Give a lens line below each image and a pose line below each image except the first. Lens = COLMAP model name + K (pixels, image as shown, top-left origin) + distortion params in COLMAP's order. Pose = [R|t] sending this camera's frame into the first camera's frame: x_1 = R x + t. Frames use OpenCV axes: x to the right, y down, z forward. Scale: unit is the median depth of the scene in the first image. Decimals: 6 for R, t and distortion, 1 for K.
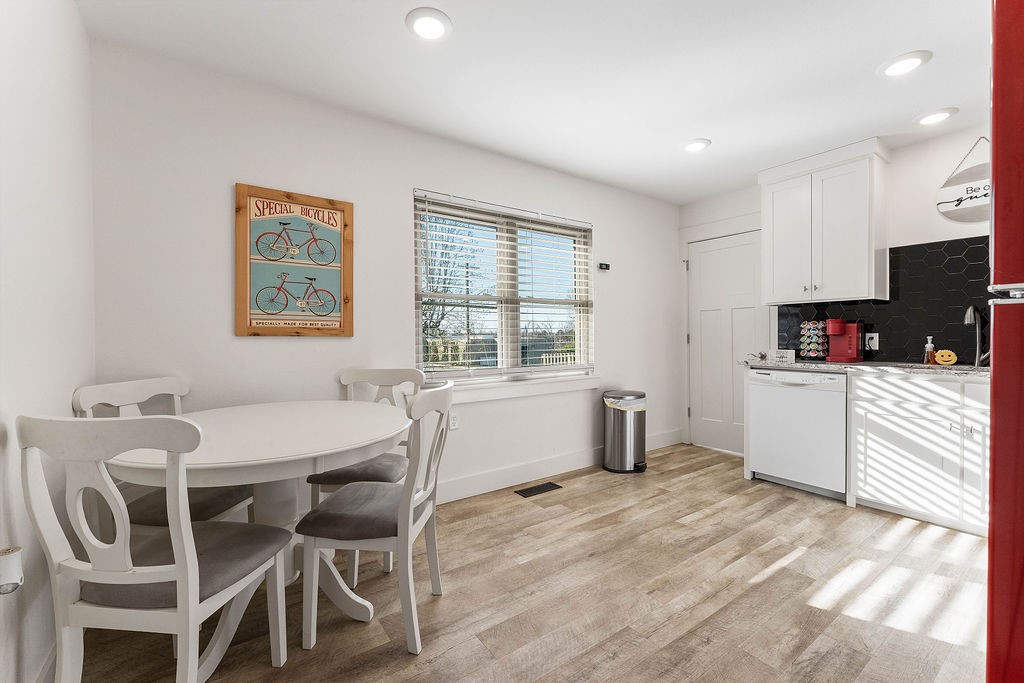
lens RADIAL K [[429.5, 0, 508.0], [0, 429.5, 340.6], [0, 0, 1]] dist [0.000658, 0.000109]
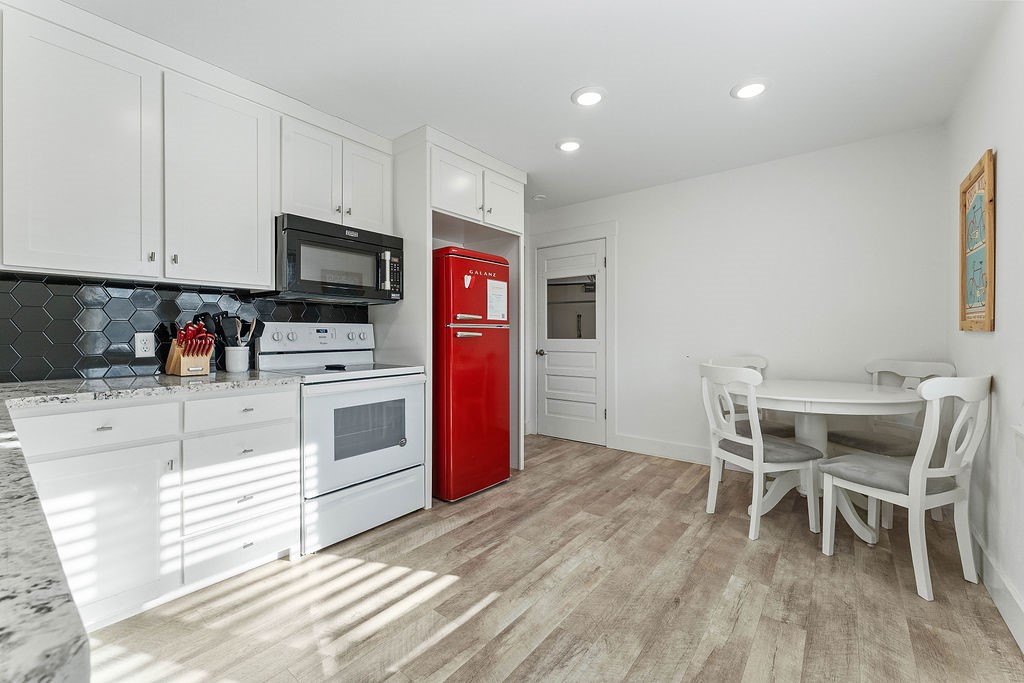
lens RADIAL K [[423.8, 0, 507.6], [0, 423.8, 336.7], [0, 0, 1]] dist [-0.002476, -0.000215]
pose [[-0.959630, 0.007367, -0.281169, 0.573127], [0.002692, 0.999852, 0.017010, -0.013981], [0.281253, 0.015566, -0.959507, 1.321842]]
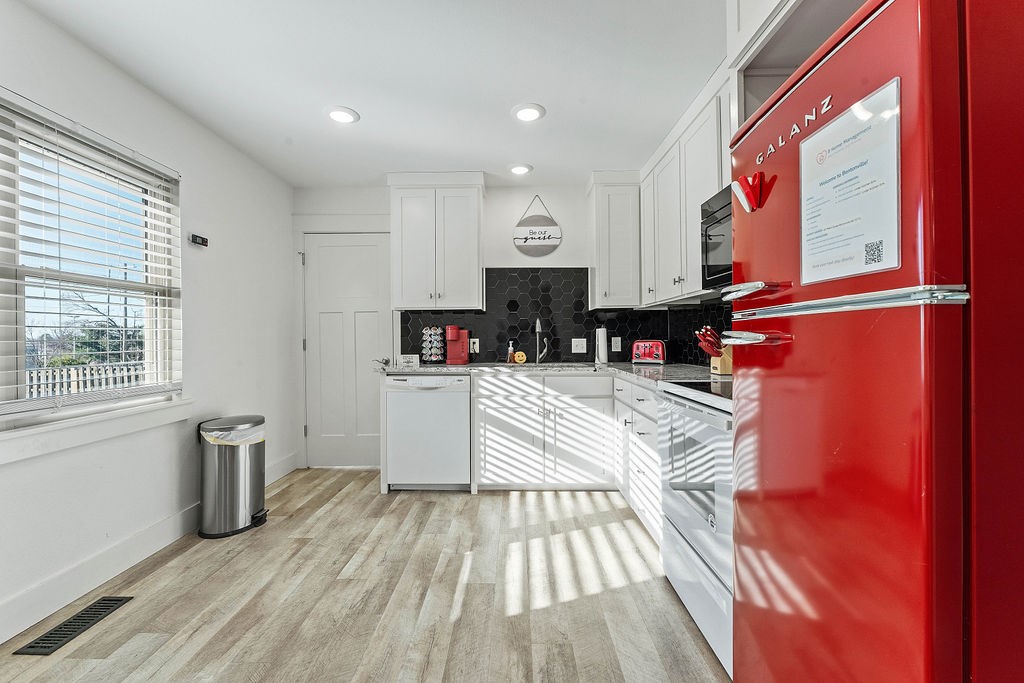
lens RADIAL K [[431.3, 0, 508.7], [0, 431.3, 338.0], [0, 0, 1]] dist [-0.008856, 0.000162]
pose [[0.585637, 0.006442, 0.810548, -0.055988], [0.012160, 0.999786, -0.016732, 0.001947], [-0.810482, 0.019655, 0.585434, 0.265776]]
